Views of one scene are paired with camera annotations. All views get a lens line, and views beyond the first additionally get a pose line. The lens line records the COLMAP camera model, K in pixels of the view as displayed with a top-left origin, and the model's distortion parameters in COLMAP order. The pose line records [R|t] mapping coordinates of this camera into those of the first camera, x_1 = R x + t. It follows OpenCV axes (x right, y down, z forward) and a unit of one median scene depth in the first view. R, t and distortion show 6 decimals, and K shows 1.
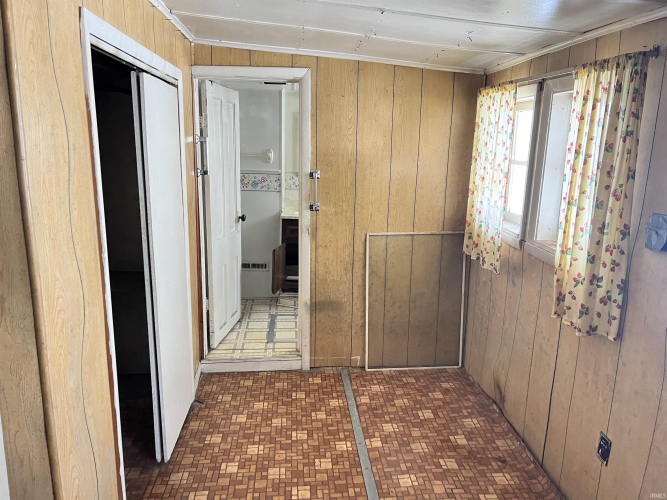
lens RADIAL K [[503.7, 0, 337.4], [0, 503.7, 253.1], [0, 0, 1]] dist [0.031392, -0.034974]
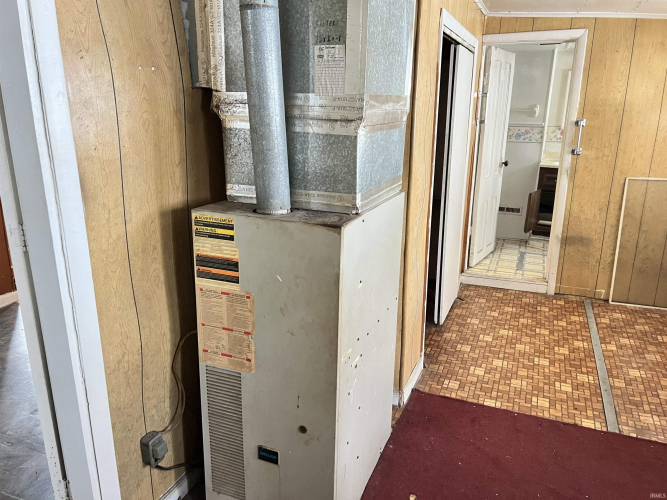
lens RADIAL K [[503.7, 0, 329.9], [0, 503.7, 250.5], [0, 0, 1]] dist [0.031392, -0.034974]
pose [[0.886136, 0.110095, -0.450158, 0.001071], [-0.082974, 0.993366, 0.079615, 0.087420], [0.455937, -0.033198, 0.889393, -0.292638]]
